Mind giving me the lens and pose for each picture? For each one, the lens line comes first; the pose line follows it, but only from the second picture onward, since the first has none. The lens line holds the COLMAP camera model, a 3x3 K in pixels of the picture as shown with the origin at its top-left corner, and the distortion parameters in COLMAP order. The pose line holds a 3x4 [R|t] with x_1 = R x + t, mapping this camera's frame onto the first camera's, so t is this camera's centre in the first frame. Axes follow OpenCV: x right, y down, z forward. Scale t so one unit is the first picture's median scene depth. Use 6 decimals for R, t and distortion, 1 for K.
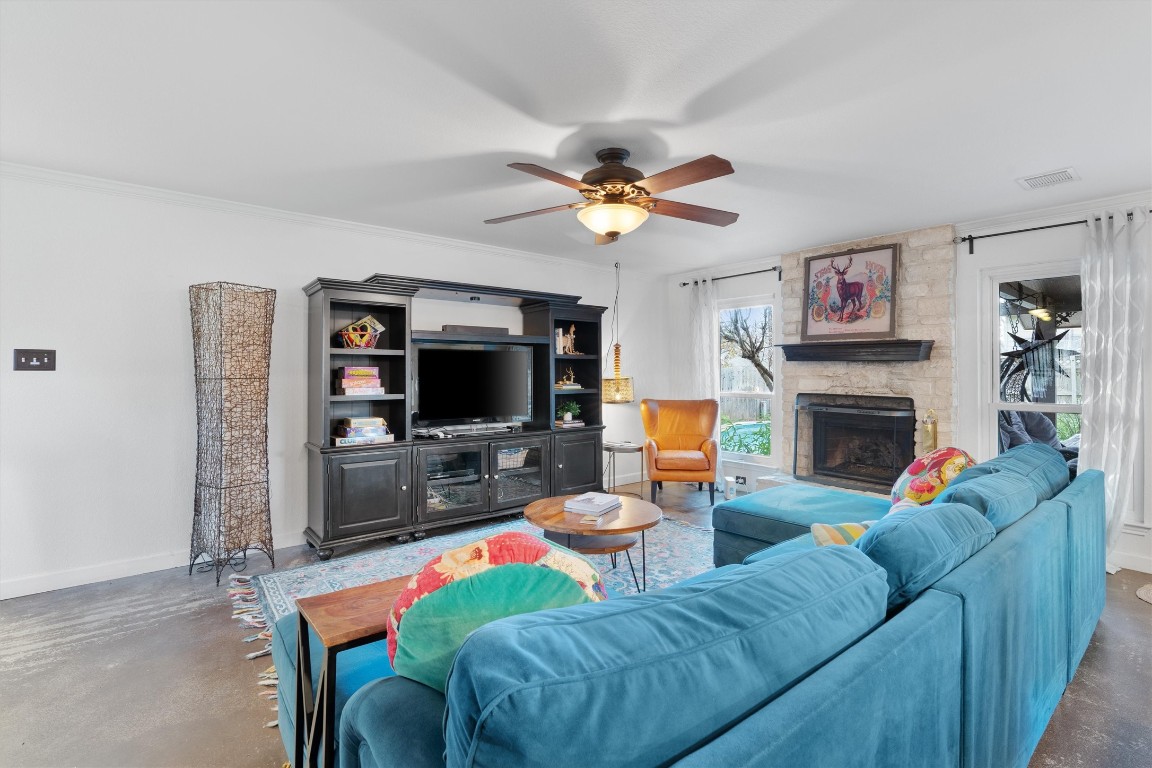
lens RADIAL K [[520.2, 0, 573.3], [0, 520.2, 376.1], [0, 0, 1]] dist [-0.008388, 0.002866]
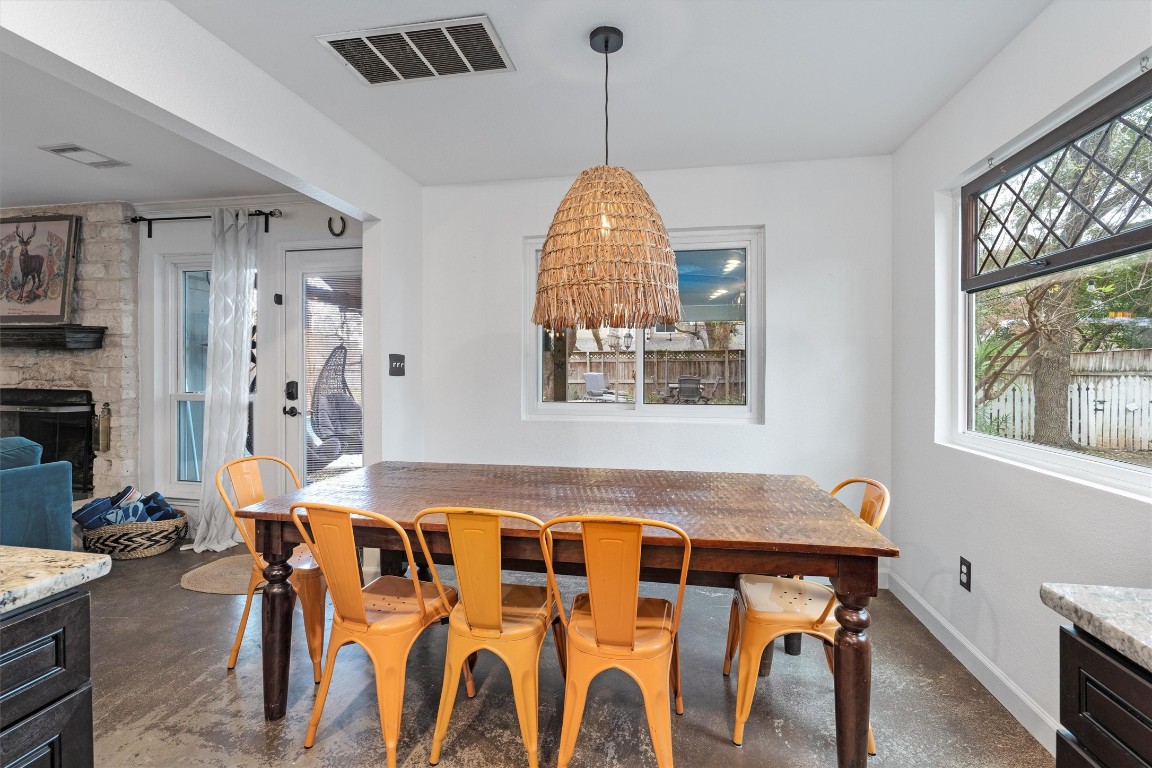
lens RADIAL K [[520.2, 0, 571.6], [0, 520.2, 379.9], [0, 0, 1]] dist [-0.008388, 0.002866]
pose [[0.769846, -0.017038, 0.638003, 0.700034], [0.007388, 0.999815, 0.017787, 0.013239], [-0.638188, -0.008980, 0.769829, -0.209965]]
